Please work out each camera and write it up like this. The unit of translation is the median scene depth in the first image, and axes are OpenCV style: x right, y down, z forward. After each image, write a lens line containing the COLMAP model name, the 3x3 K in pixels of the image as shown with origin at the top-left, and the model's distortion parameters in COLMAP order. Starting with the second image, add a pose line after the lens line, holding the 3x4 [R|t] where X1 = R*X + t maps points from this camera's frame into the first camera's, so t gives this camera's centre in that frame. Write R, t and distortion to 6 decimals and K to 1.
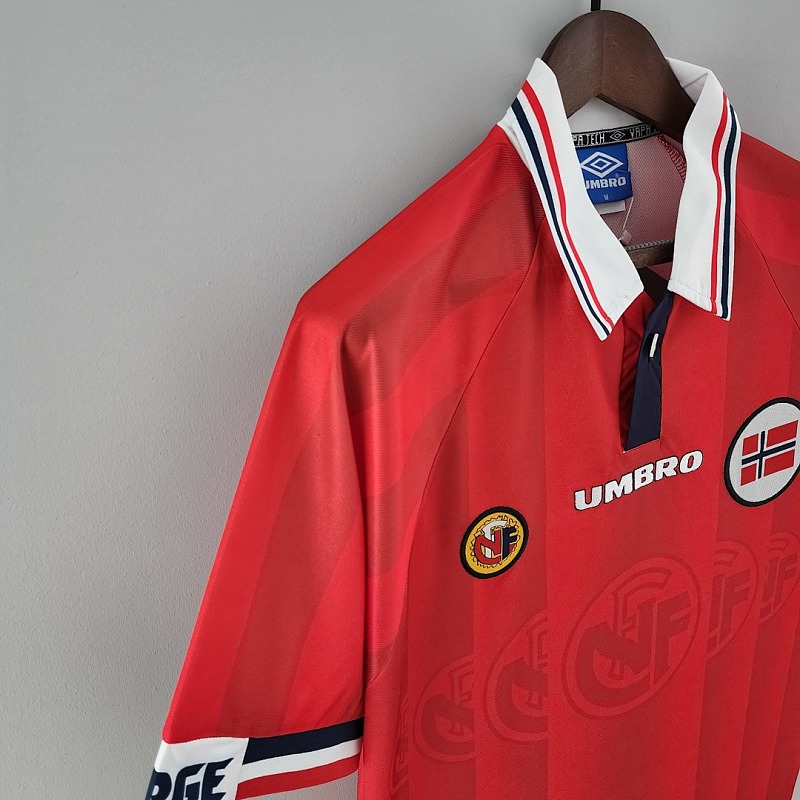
lens RADIAL K [[750.6, 0, 400.0], [0, 750.6, 400.0], [0, 0, 1]] dist [0.030856, 0.009135]
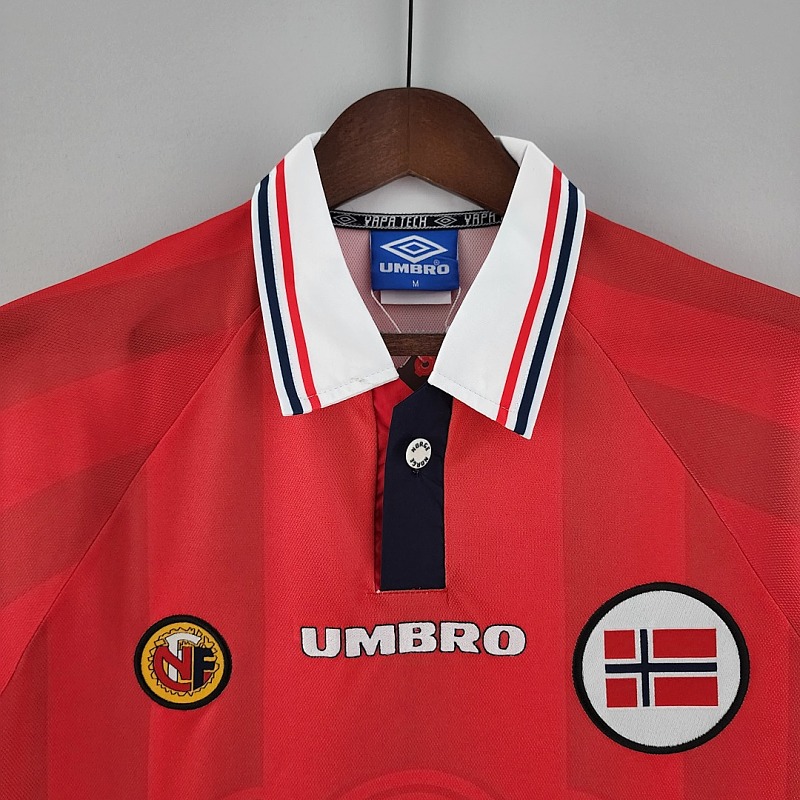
lens RADIAL K [[750.6, 0, 400.0], [0, 750.6, 400.0], [0, 0, 1]] dist [0.030856, 0.009135]
pose [[0.884528, 0.089284, -0.457864, 0.660152], [-0.216074, 0.948289, -0.232507, 0.058374], [0.413428, 0.304592, 0.858080, 0.301279]]
